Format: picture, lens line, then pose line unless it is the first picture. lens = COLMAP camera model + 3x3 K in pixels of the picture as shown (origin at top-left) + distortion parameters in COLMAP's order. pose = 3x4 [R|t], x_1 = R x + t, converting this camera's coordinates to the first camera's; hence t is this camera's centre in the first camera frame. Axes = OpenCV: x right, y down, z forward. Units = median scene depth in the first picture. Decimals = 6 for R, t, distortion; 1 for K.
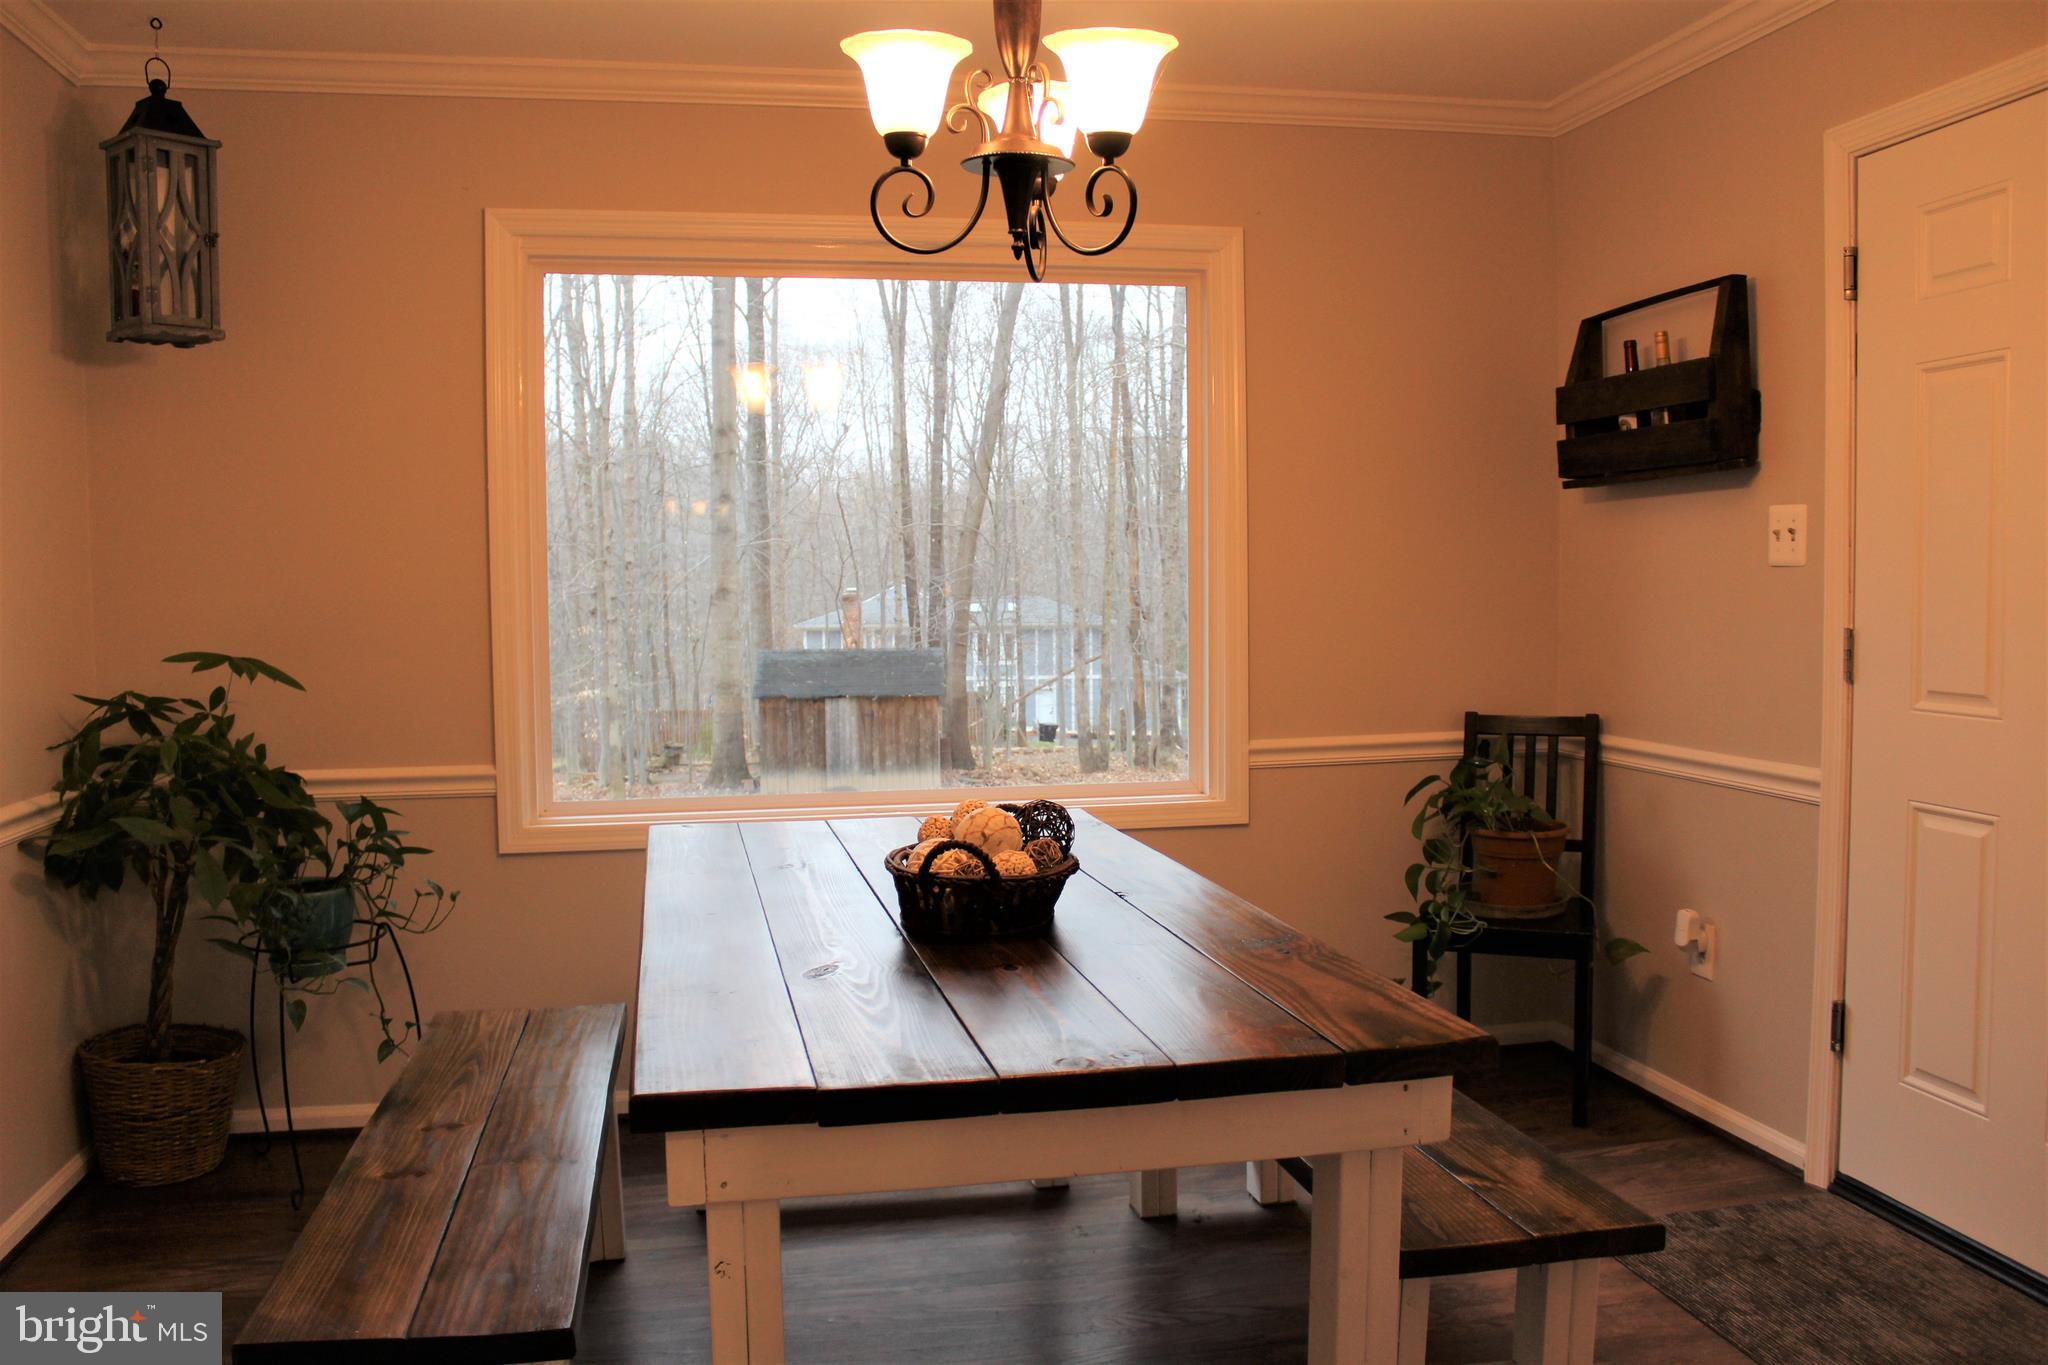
lens RADIAL K [[1719.0, 0, 1009.9], [0, 1719.0, 683.9], [0, 0, 1]] dist [-0.083985, 0.006211]
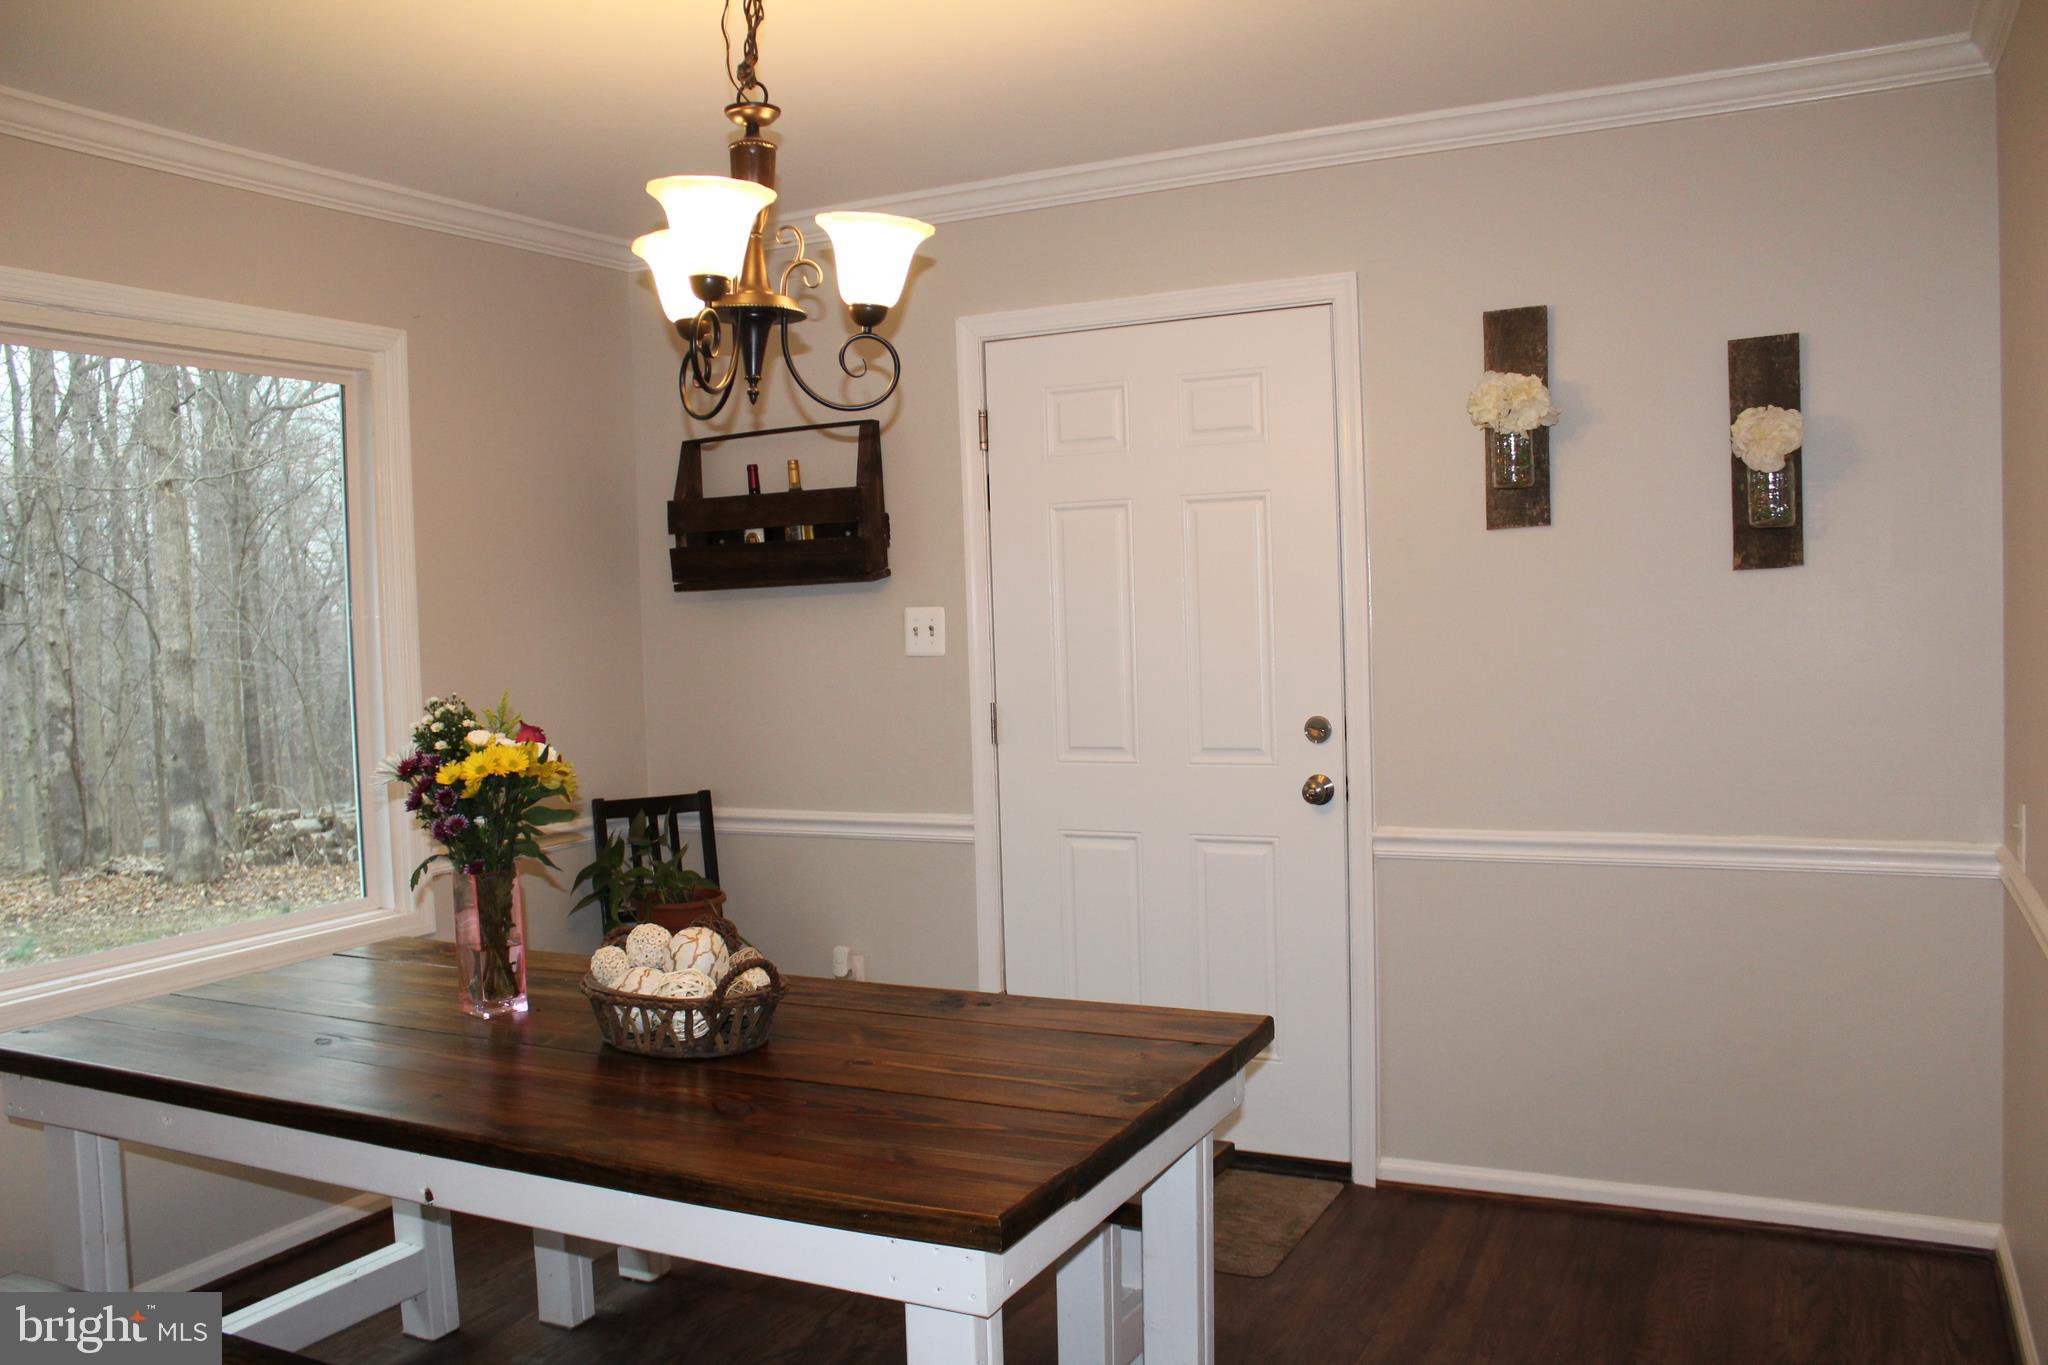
lens RADIAL K [[1719.0, 0, 1012.5], [0, 1719.0, 693.5], [0, 0, 1]] dist [-0.083985, 0.006211]
pose [[0.630123, -0.048460, 0.774982, -0.469778], [0.074246, 0.997238, 0.001990, -0.038264], [-0.772937, 0.056285, 0.631981, 0.137540]]
